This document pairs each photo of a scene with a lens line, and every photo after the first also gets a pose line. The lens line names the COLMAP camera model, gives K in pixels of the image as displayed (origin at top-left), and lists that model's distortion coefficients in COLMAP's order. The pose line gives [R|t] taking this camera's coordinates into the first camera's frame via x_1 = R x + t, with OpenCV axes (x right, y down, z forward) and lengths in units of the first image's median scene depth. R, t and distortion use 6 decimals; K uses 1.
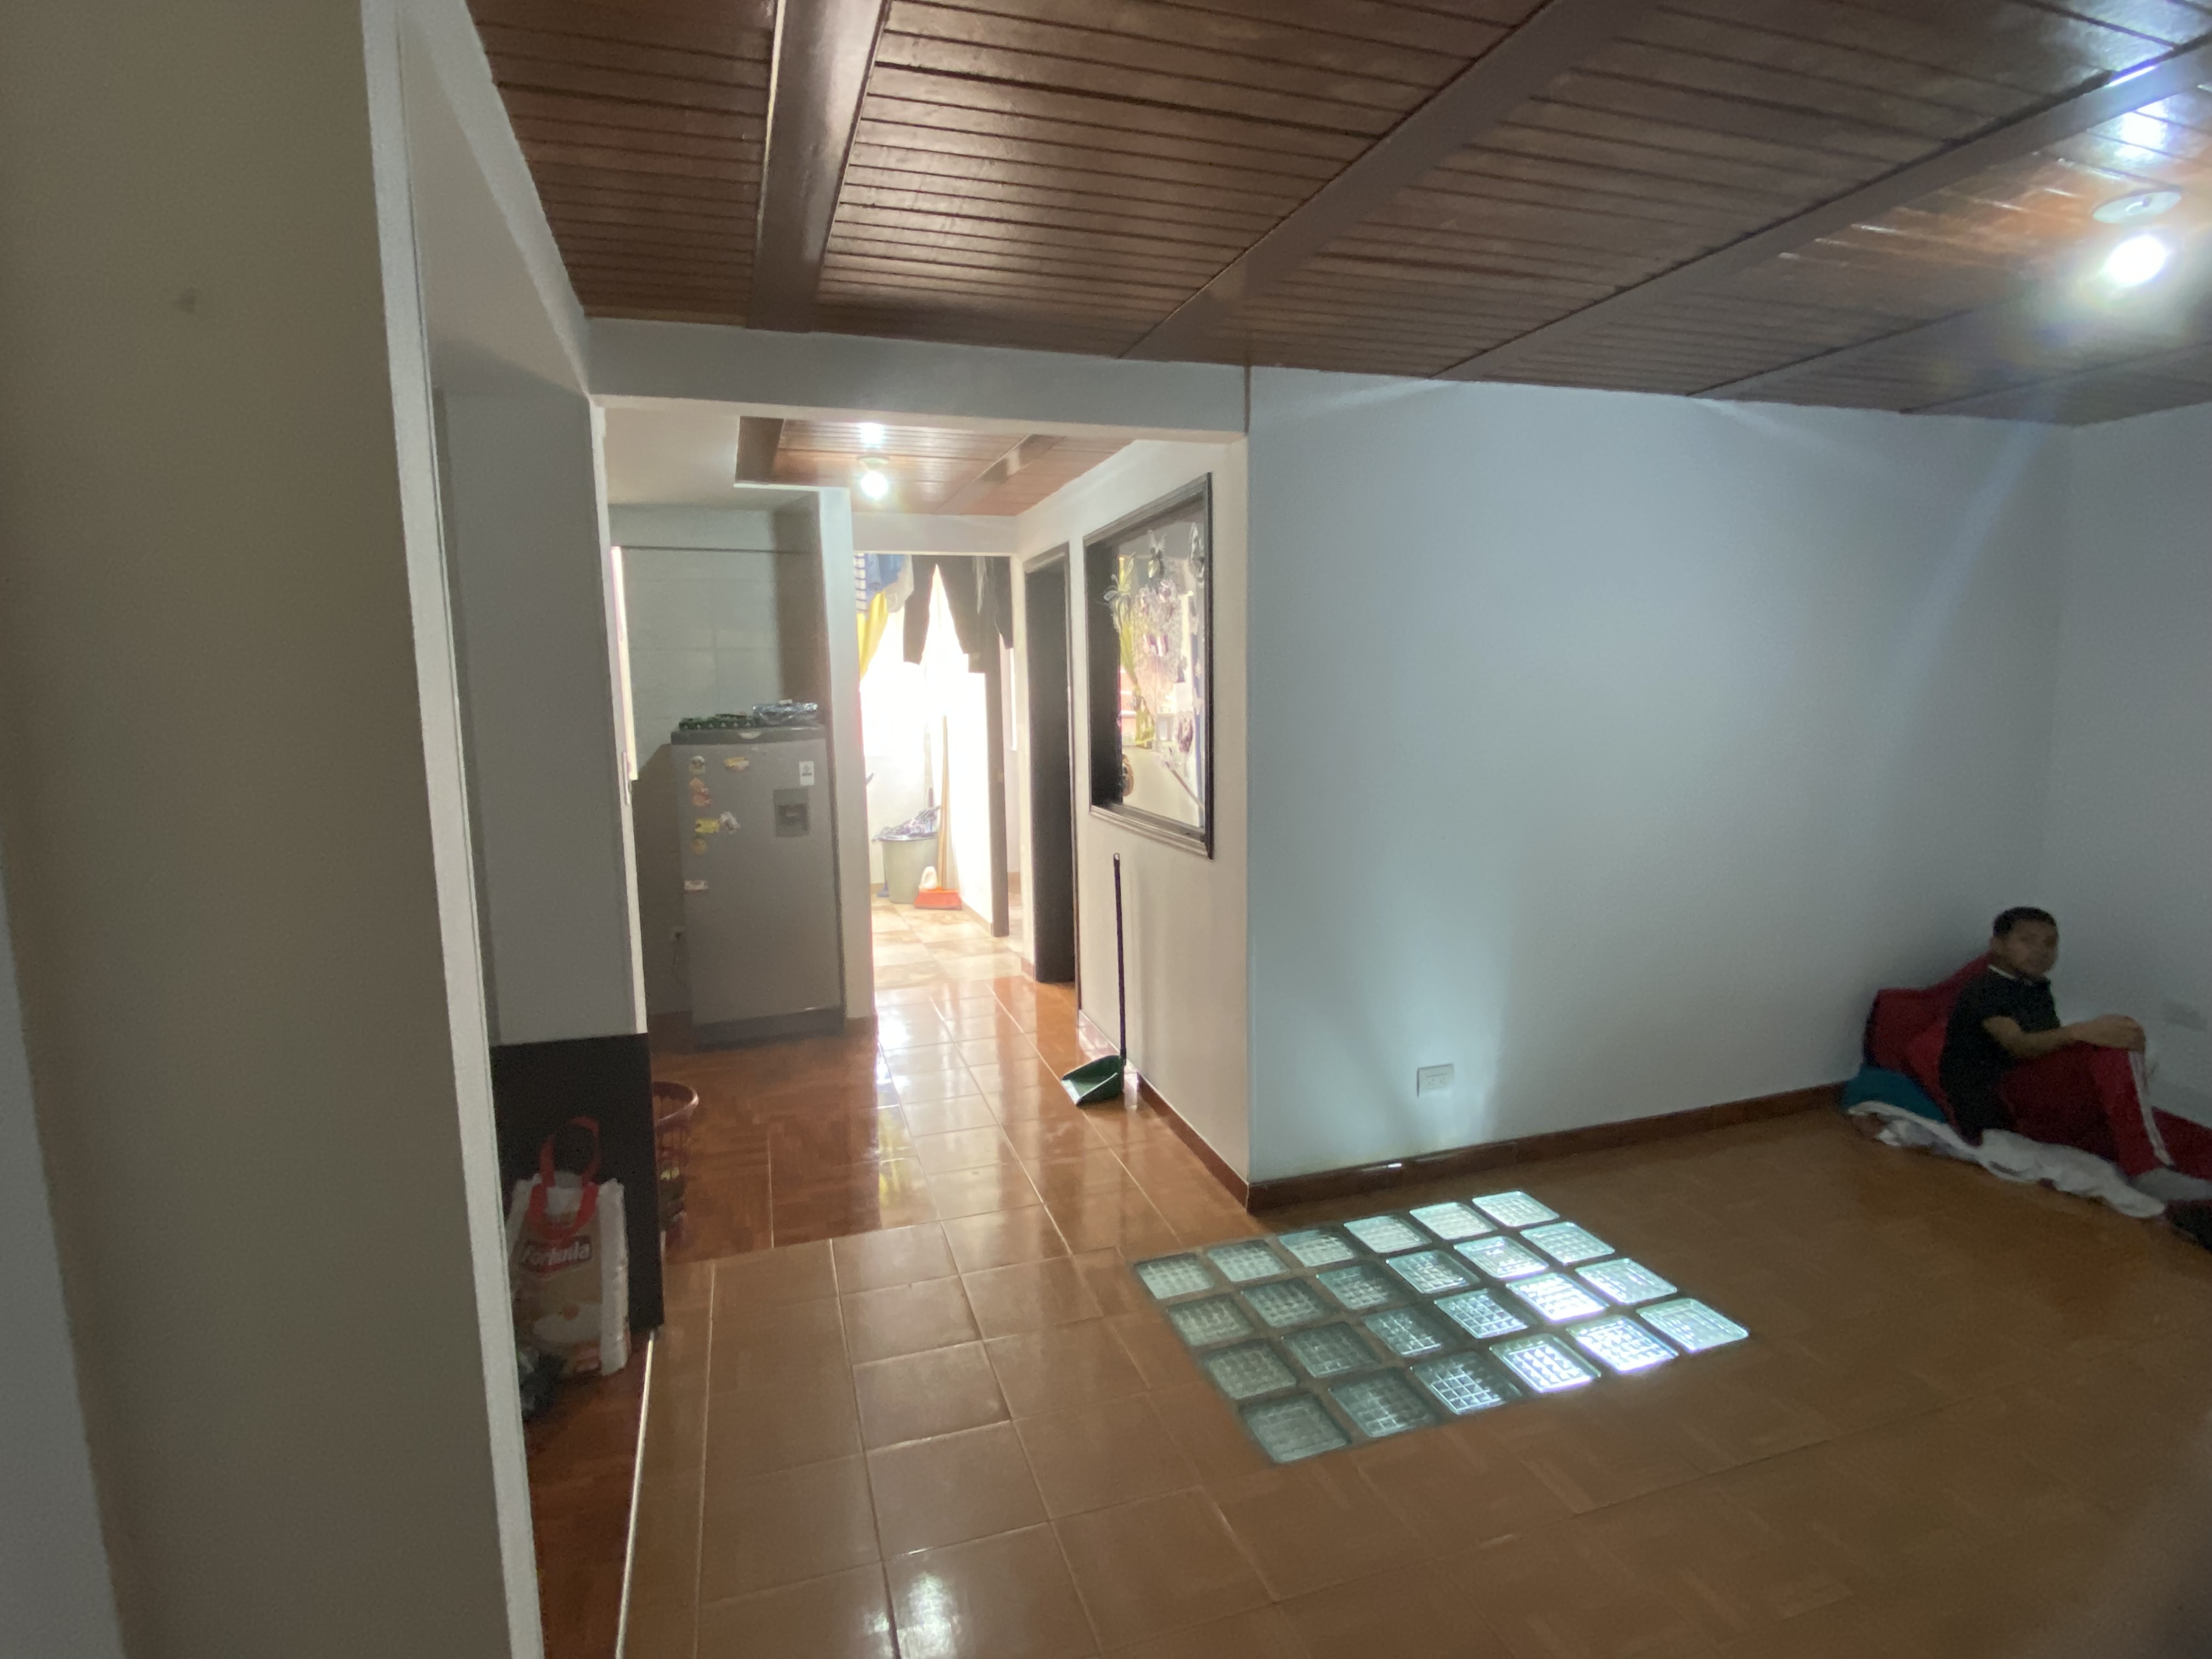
lens RADIAL K [[1117.1, 0, 1110.6], [0, 1117.1, 831.1], [0, 0, 1]] dist [-0.006135, -0.001245]
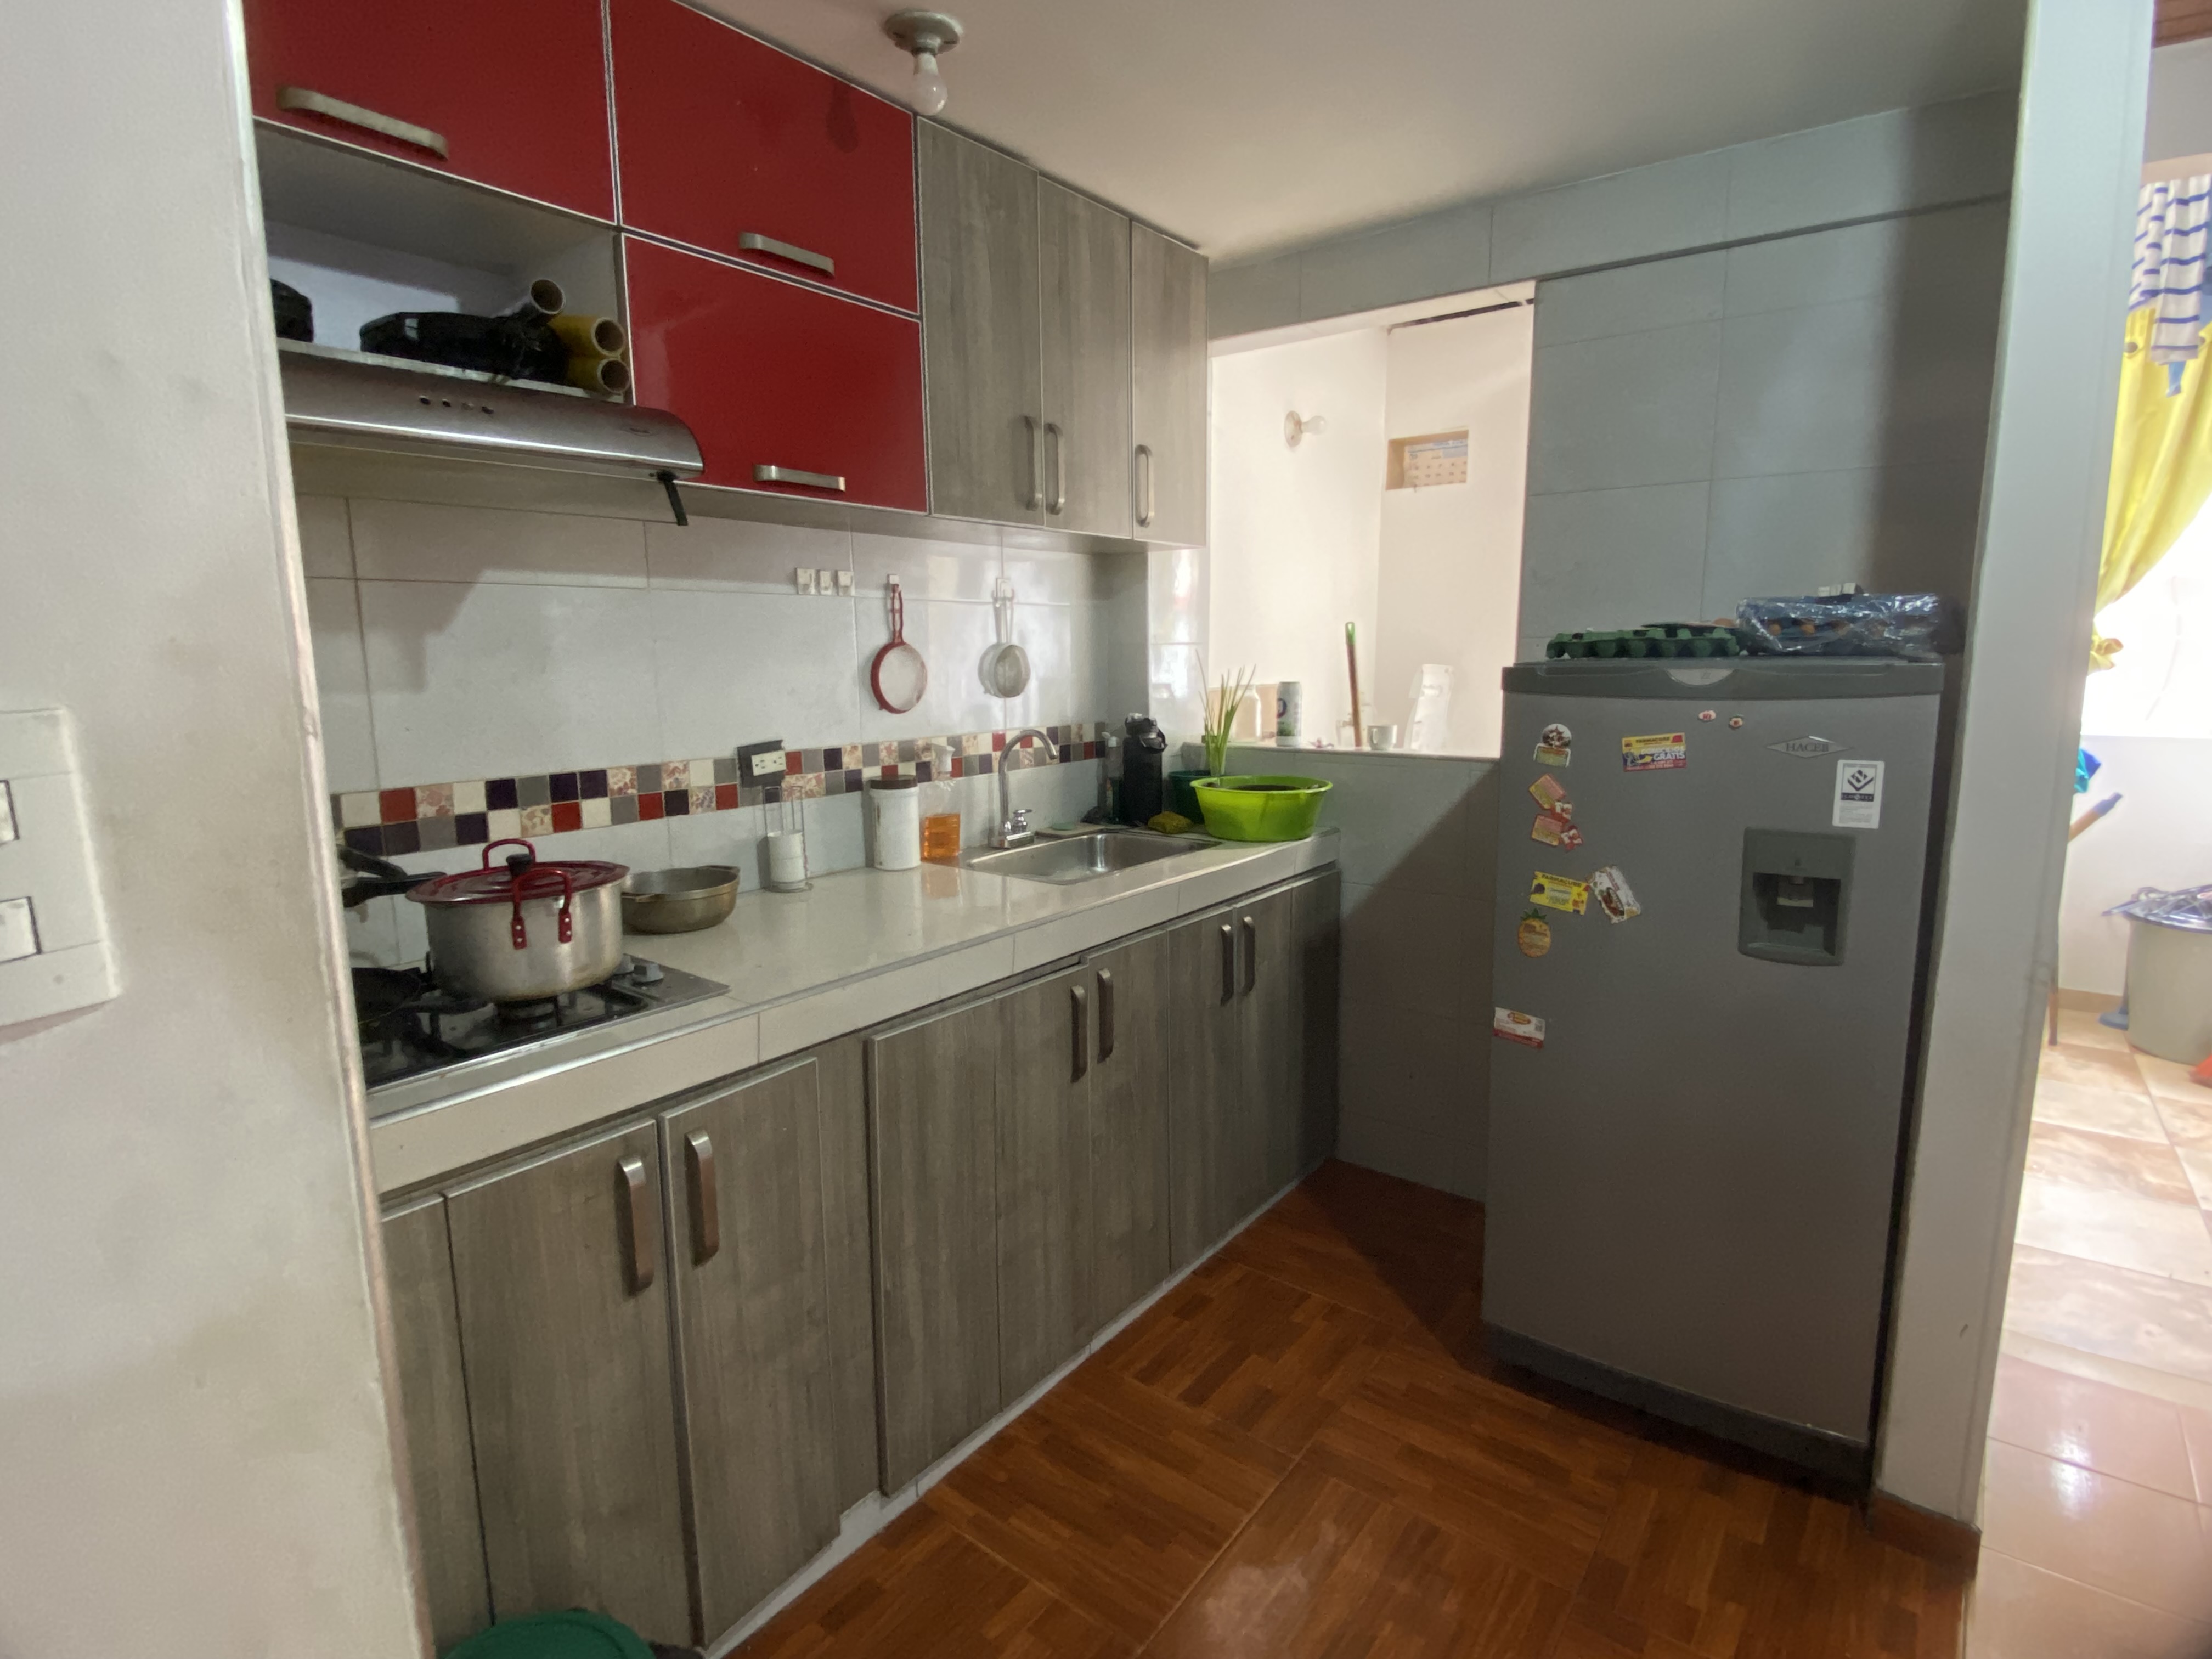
lens RADIAL K [[1117.1, 0, 1110.9], [0, 1117.1, 821.0], [0, 0, 1]] dist [-0.006135, -0.001245]
pose [[0.568519, 0.141089, -0.810482, -0.122578], [-0.110947, 0.989333, 0.094398, -0.050439], [0.815155, 0.036253, 0.578108, 0.611431]]
